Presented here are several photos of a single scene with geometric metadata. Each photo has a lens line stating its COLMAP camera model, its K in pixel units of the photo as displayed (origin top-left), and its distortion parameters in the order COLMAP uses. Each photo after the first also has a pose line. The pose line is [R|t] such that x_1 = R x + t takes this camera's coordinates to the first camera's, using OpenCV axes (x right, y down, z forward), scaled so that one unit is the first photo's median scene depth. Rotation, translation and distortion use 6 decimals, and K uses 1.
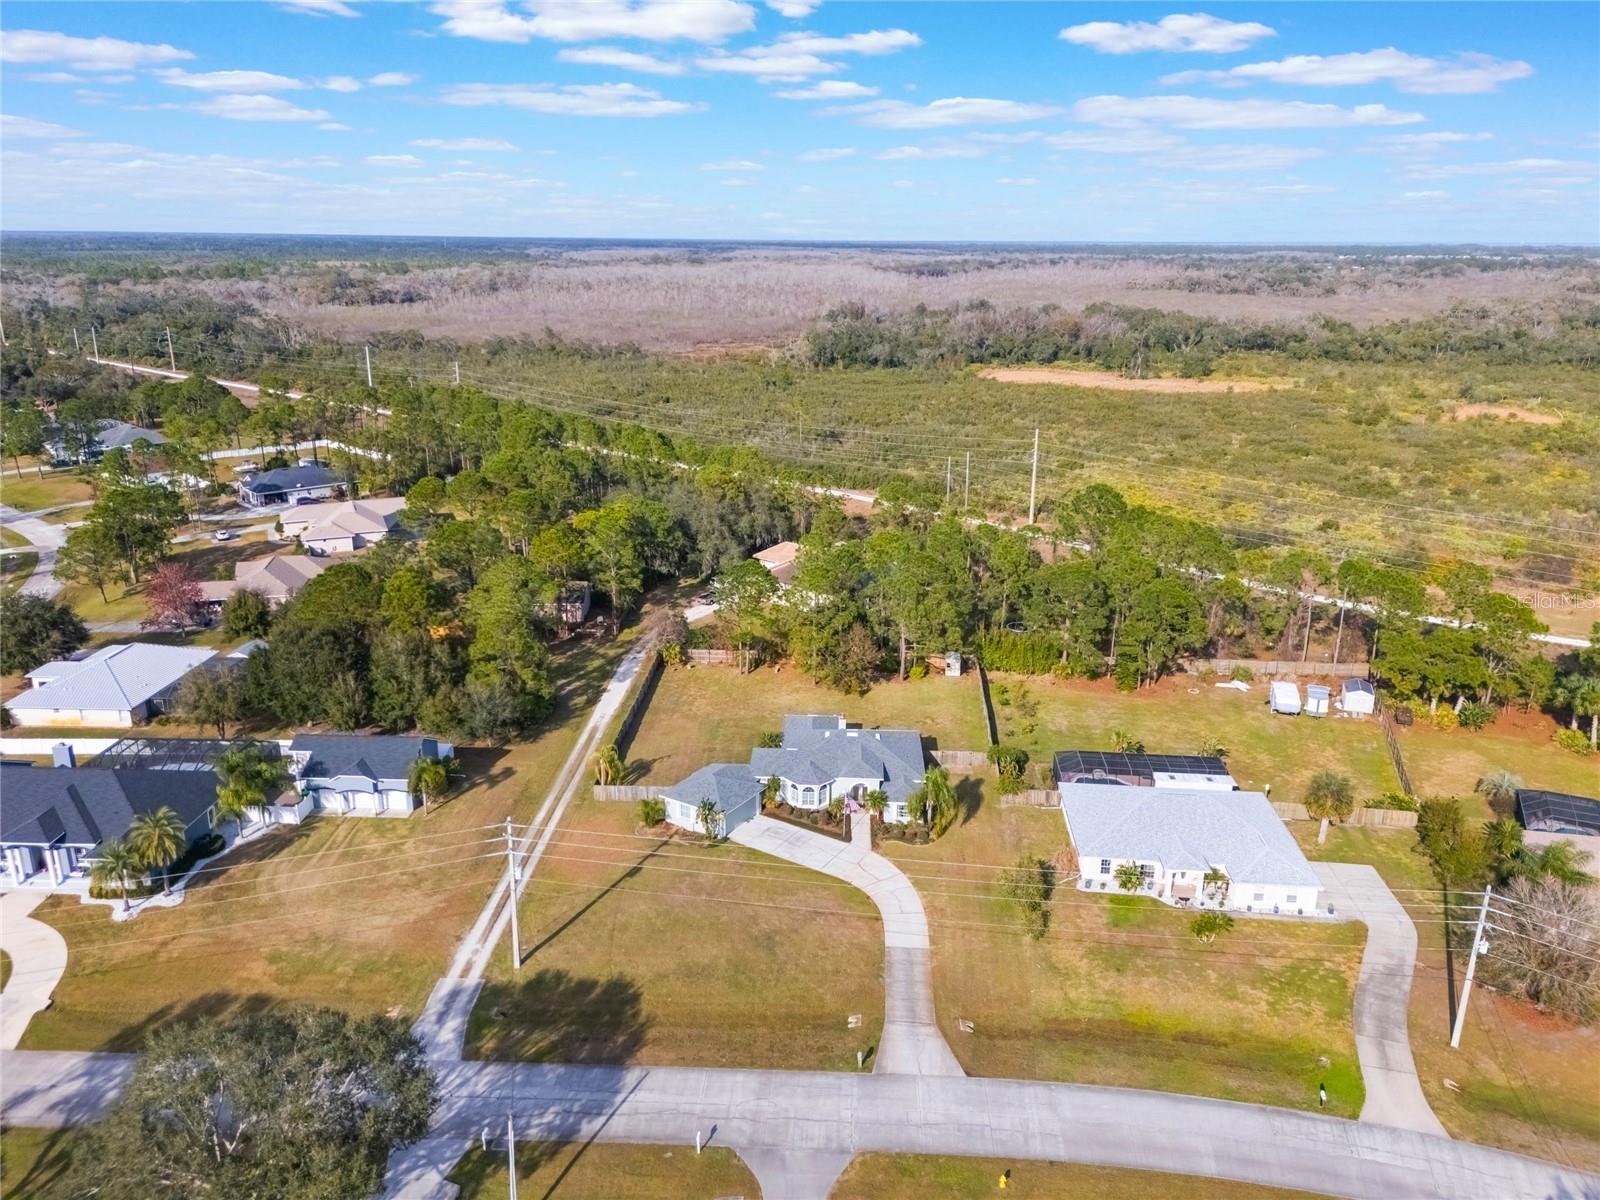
lens RADIAL K [[1171.1, 0, 798.1], [0, 1171.1, 589.3], [0, 0, 1]] dist [0.120814, -0.175503]
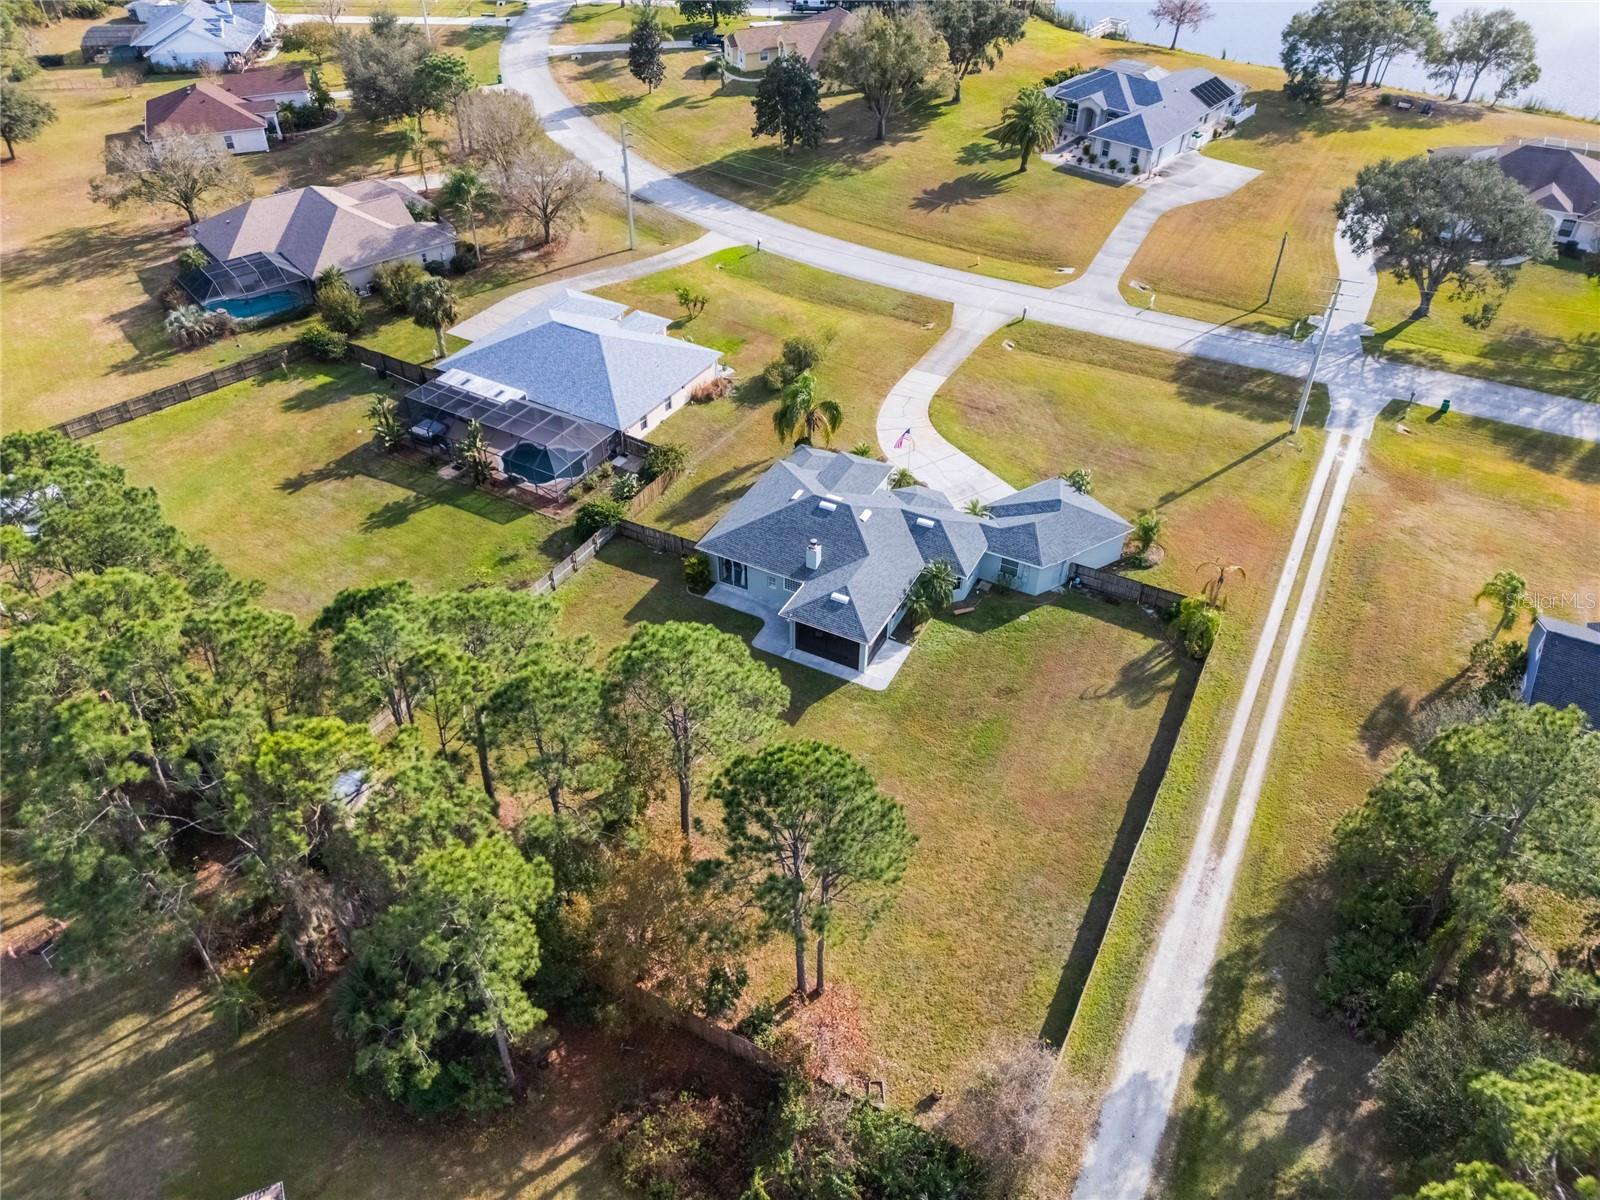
lens RADIAL K [[1171.4, 0, 798.0], [0, 1171.4, 598.4], [0, 0, 1]] dist [0.077923, -0.081313]
pose [[-0.906651, -0.282222, 0.313582, -0.151611], [0.107803, 0.563638, 0.818957, -0.371257], [-0.407875, 0.776314, -0.480599, 1.308634]]
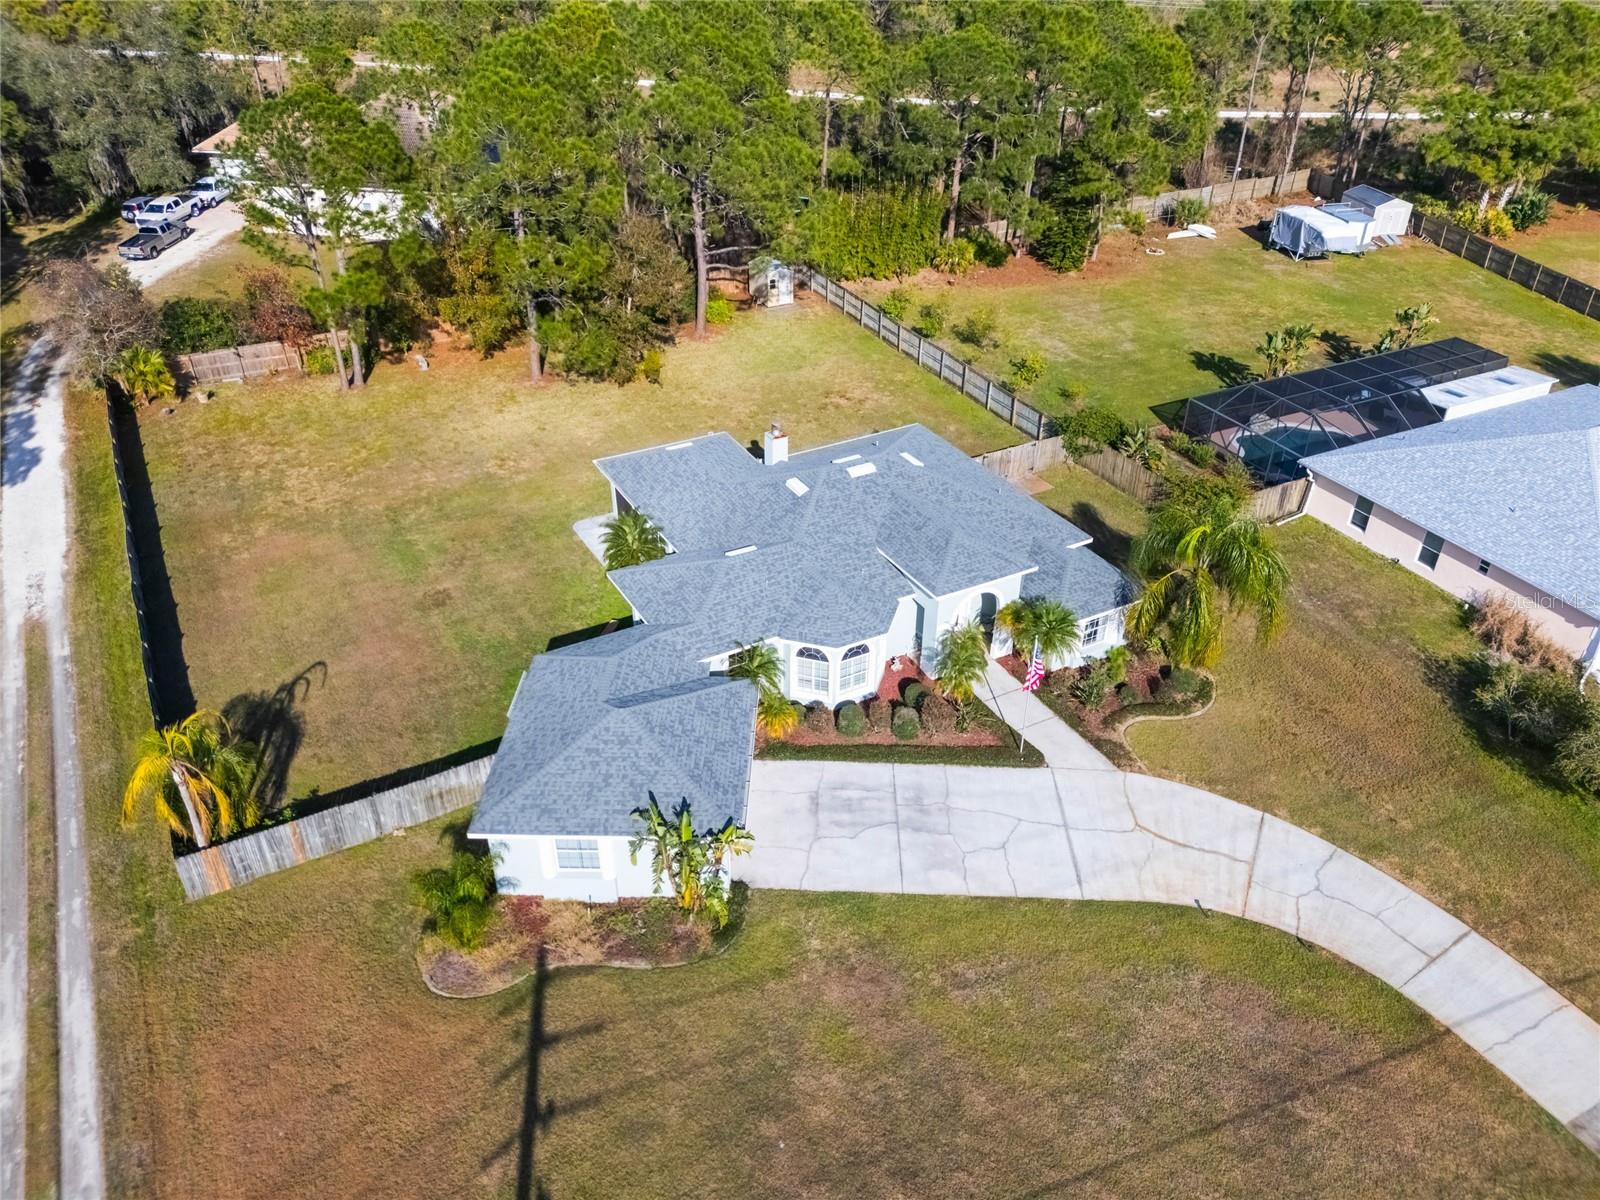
lens RADIAL K [[1168.6, 0, 796.6], [0, 1168.6, 600.5], [0, 0, 1]] dist [0.090328, -0.099881]
pose [[0.854769, -0.287306, 0.432233, -0.140815], [0.150567, 0.934260, 0.323247, 0.036060], [-0.496688, -0.211222, 0.841835, 0.651998]]
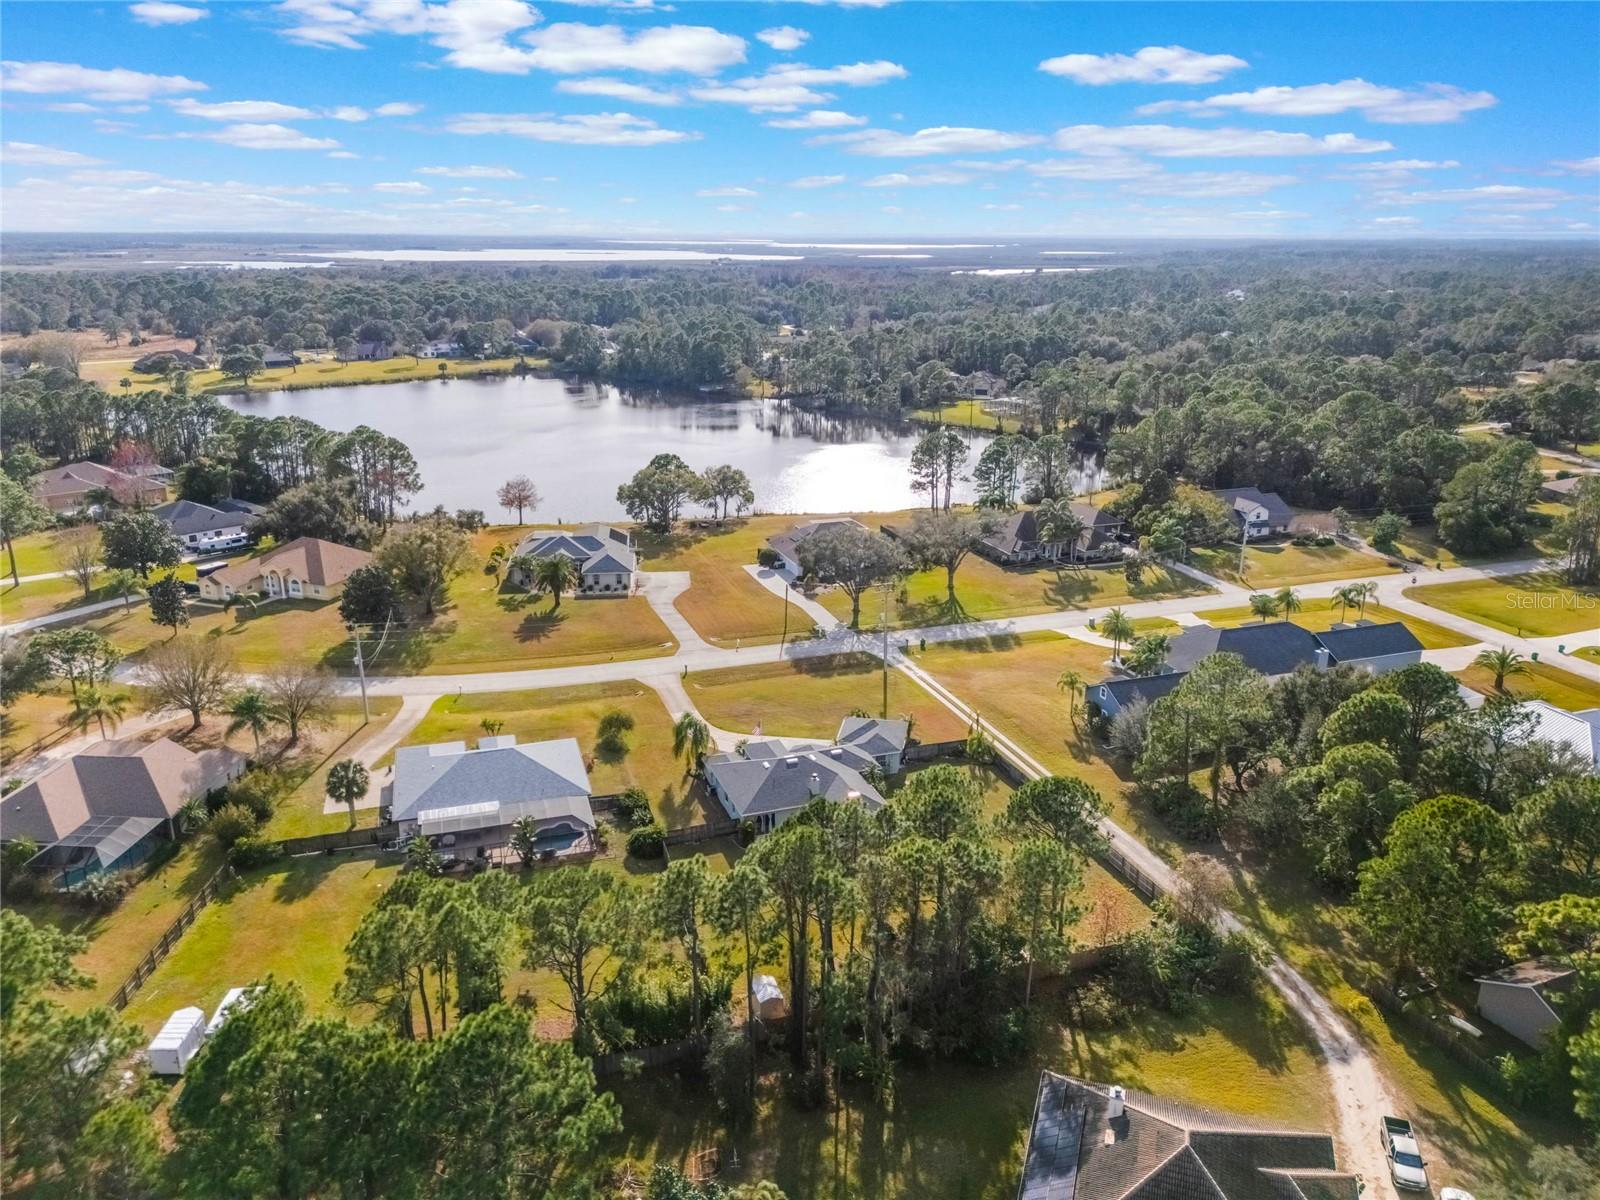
lens RADIAL K [[1171.1, 0, 798.1], [0, 1171.1, 589.3], [0, 0, 1]] dist [0.120814, -0.175503]
pose [[-0.926758, 0.093447, -0.363851, 0.384282], [-0.124360, 0.837637, 0.531883, -0.528607], [0.354478, 0.538175, -0.764665, 1.638900]]
